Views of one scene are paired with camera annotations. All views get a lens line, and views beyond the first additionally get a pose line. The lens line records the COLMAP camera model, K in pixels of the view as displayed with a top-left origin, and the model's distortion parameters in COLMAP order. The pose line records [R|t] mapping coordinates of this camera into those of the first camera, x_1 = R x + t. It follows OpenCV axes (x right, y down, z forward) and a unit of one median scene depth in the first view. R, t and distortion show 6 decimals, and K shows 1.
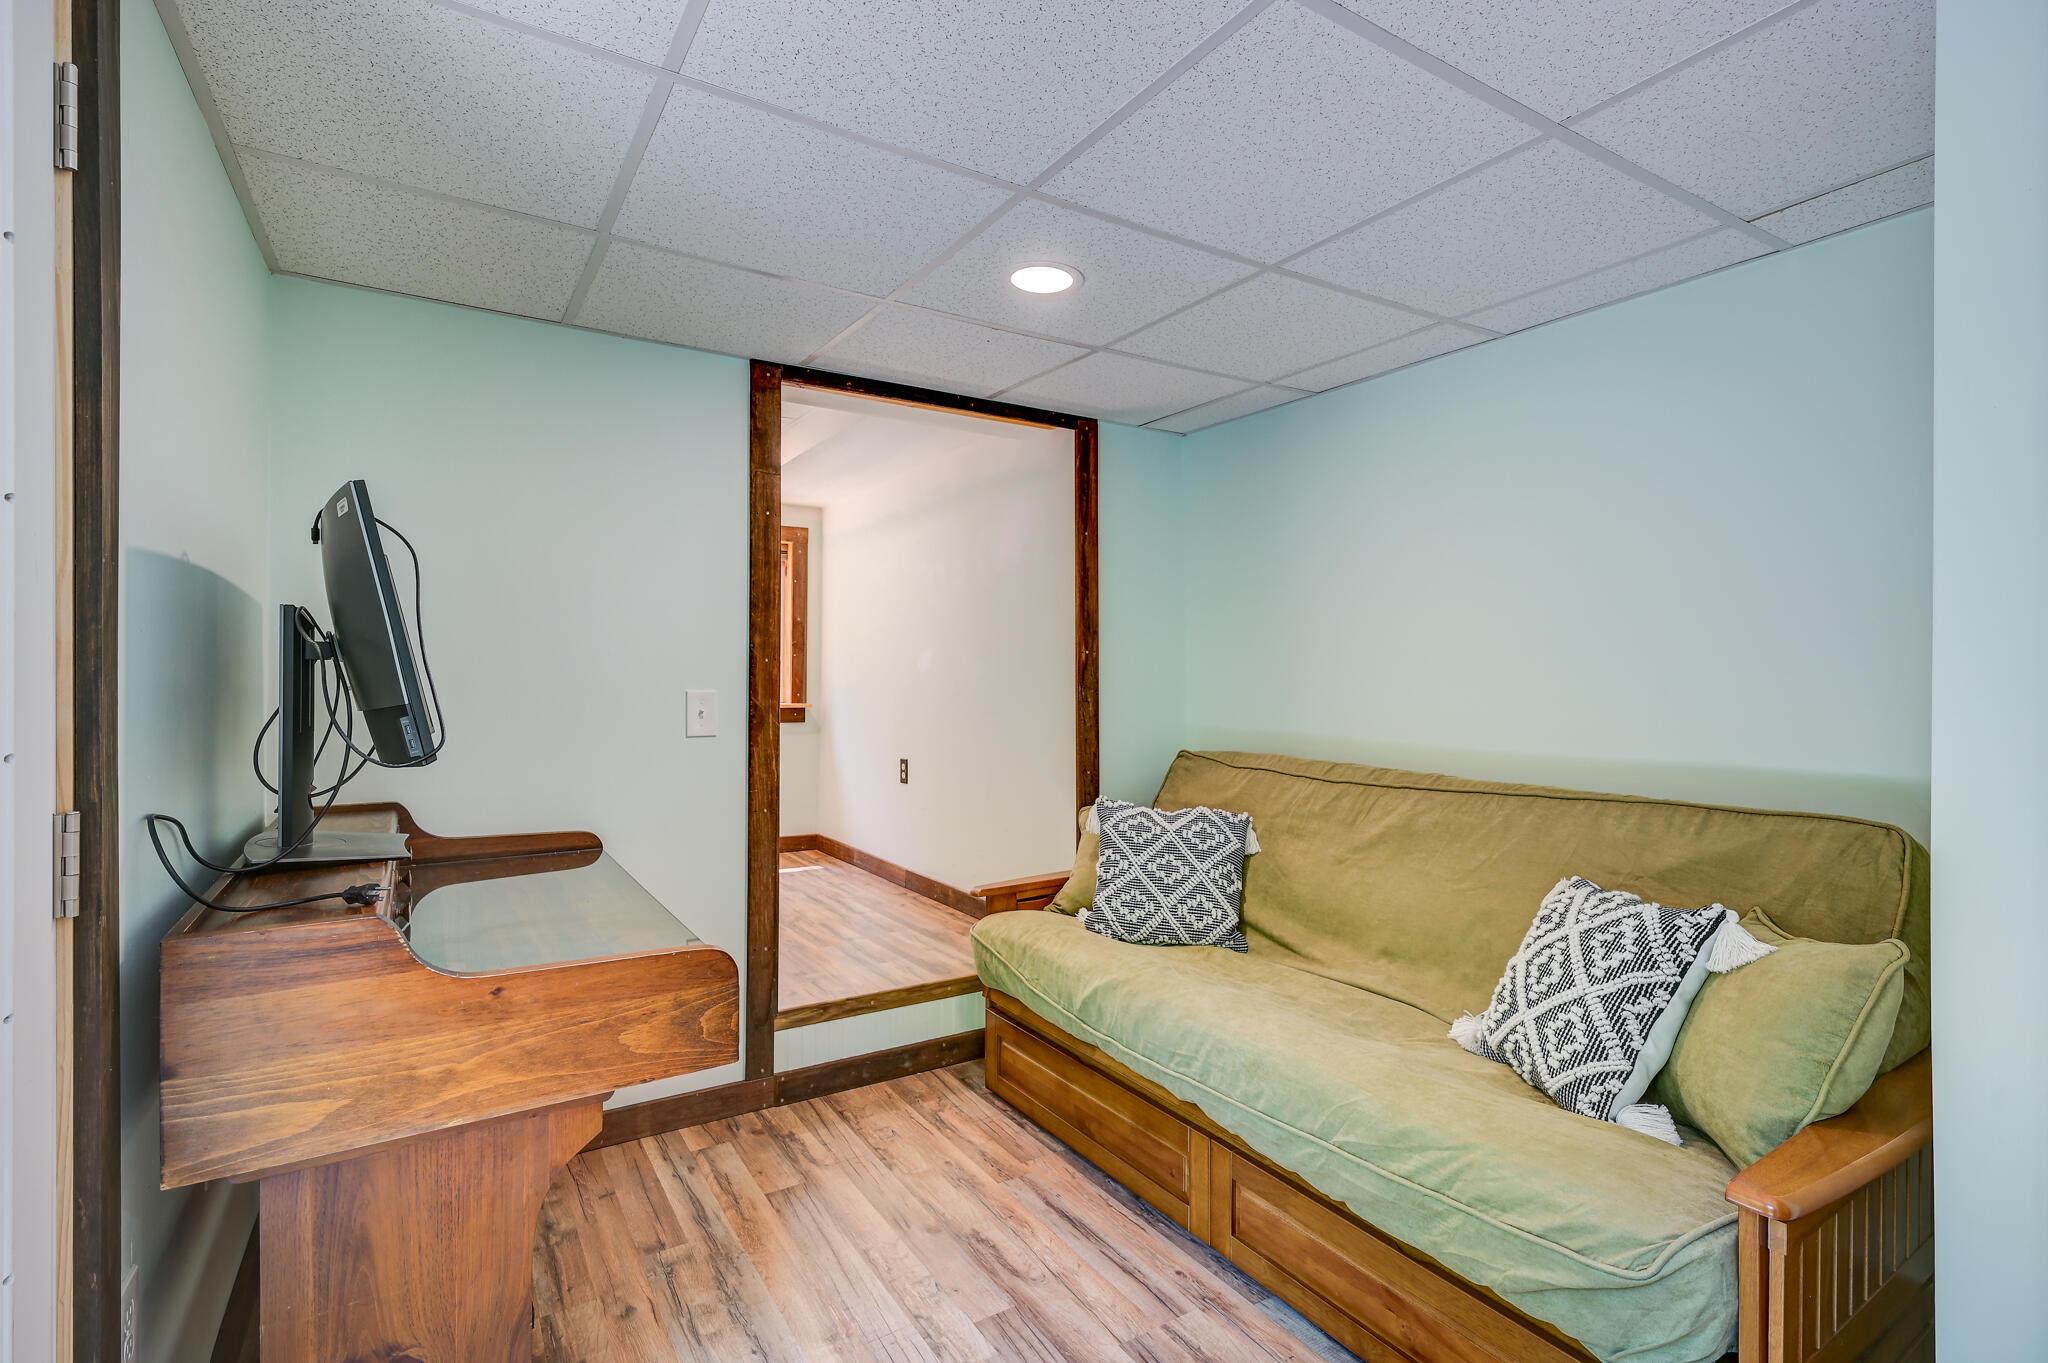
lens RADIAL K [[975.8, 0, 1040.5], [0, 975.8, 668.2], [0, 0, 1]] dist [0.002106, -0.000280]
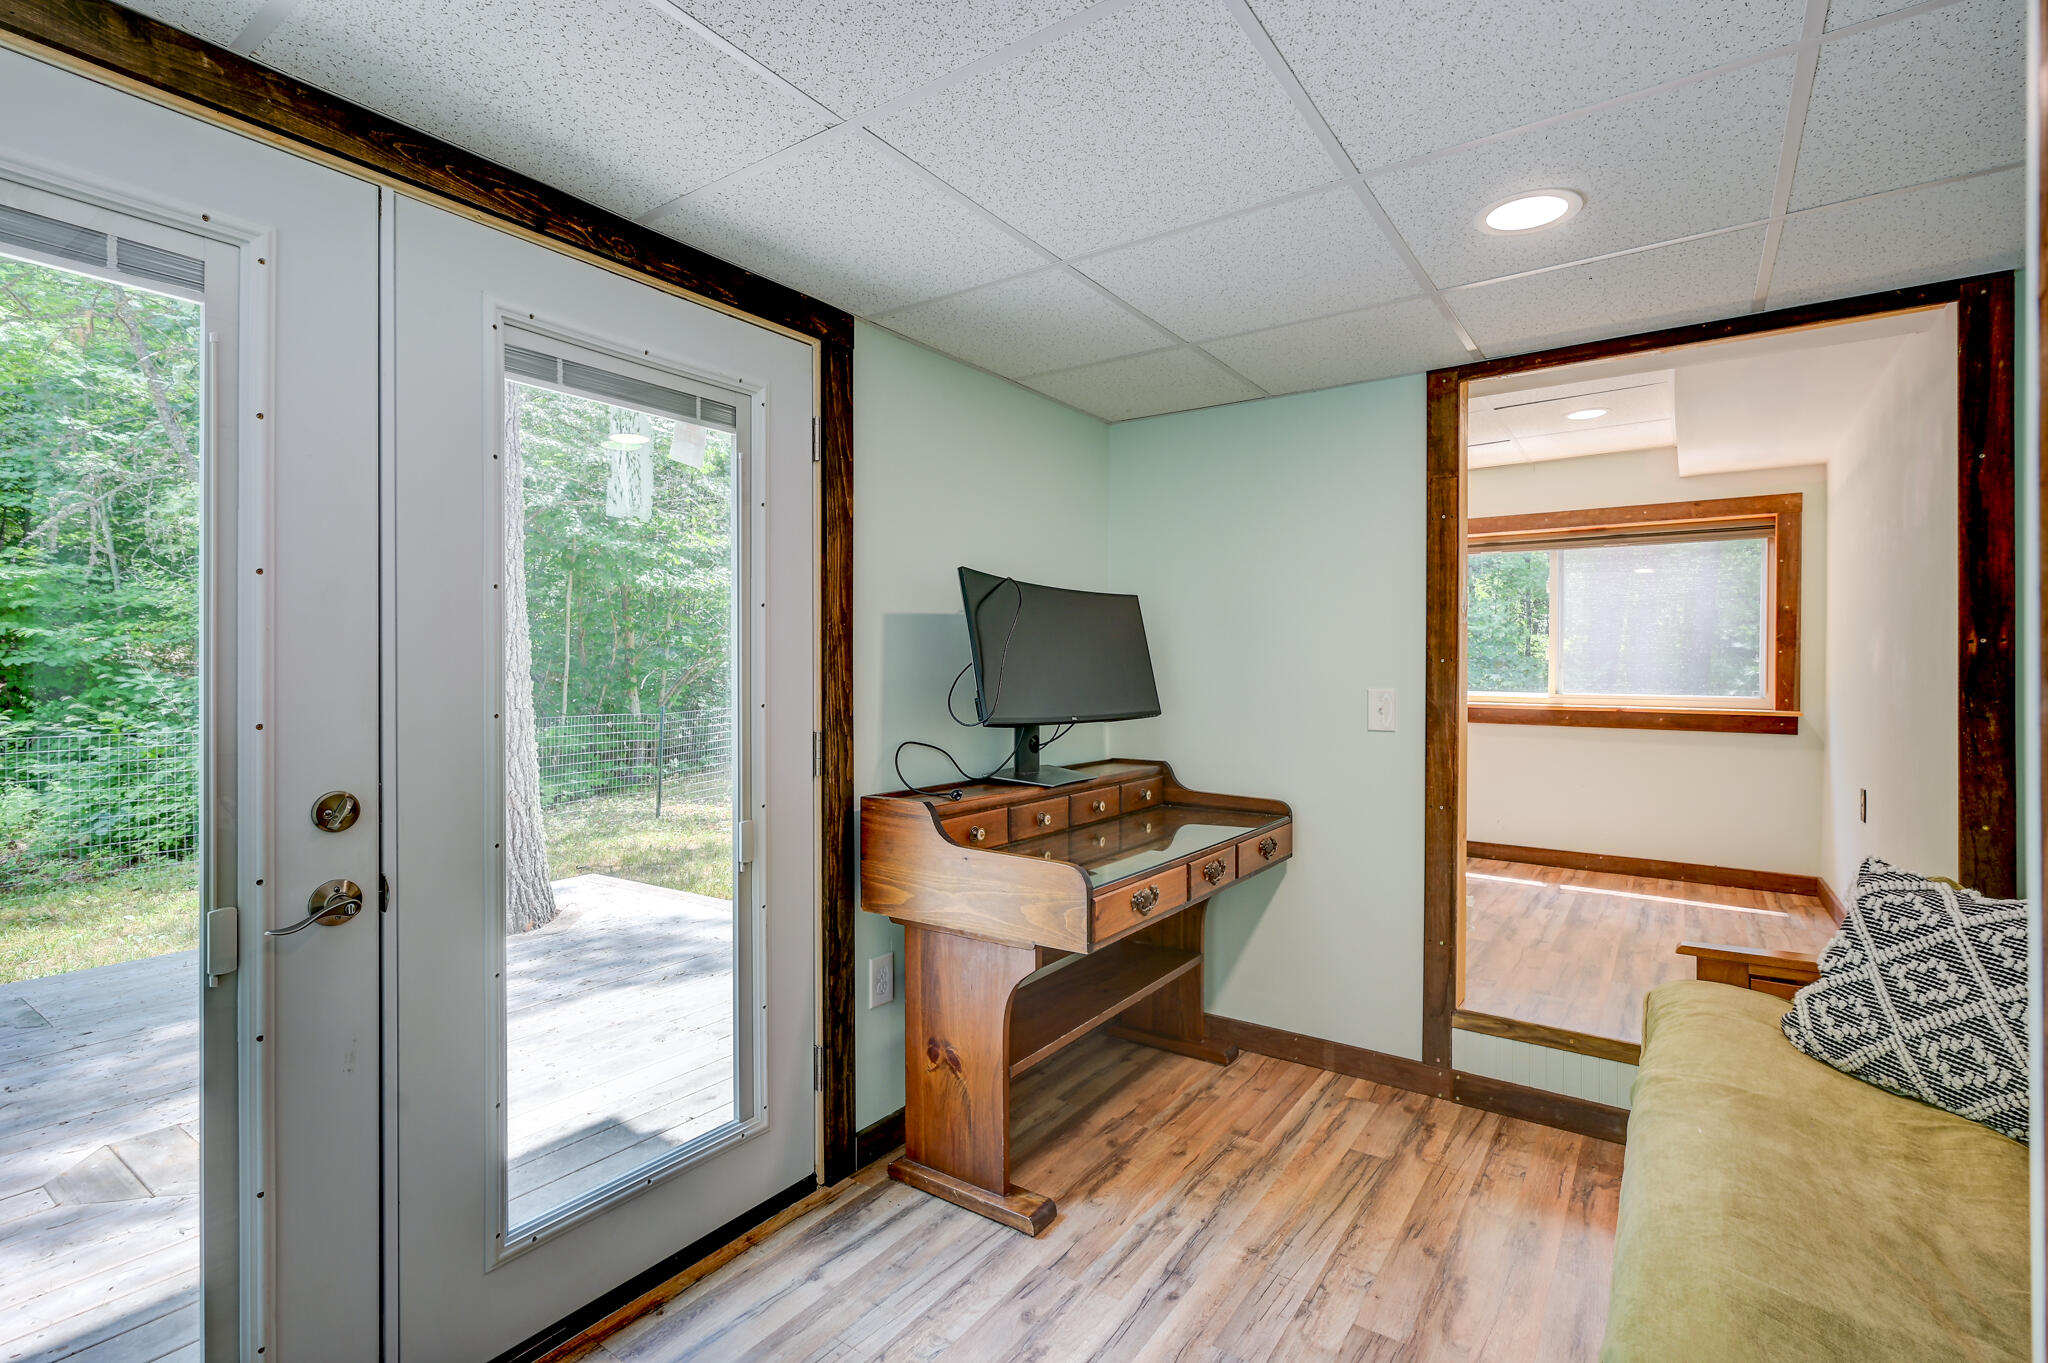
lens RADIAL K [[975.8, 0, 1040.5], [0, 975.8, 668.2], [0, 0, 1]] dist [0.002106, -0.000280]
pose [[0.367354, -0.005560, -0.930065, 0.520615], [0.004615, 0.999981, -0.004155, 0.002023], [0.930070, -0.002766, 0.367373, 0.234565]]
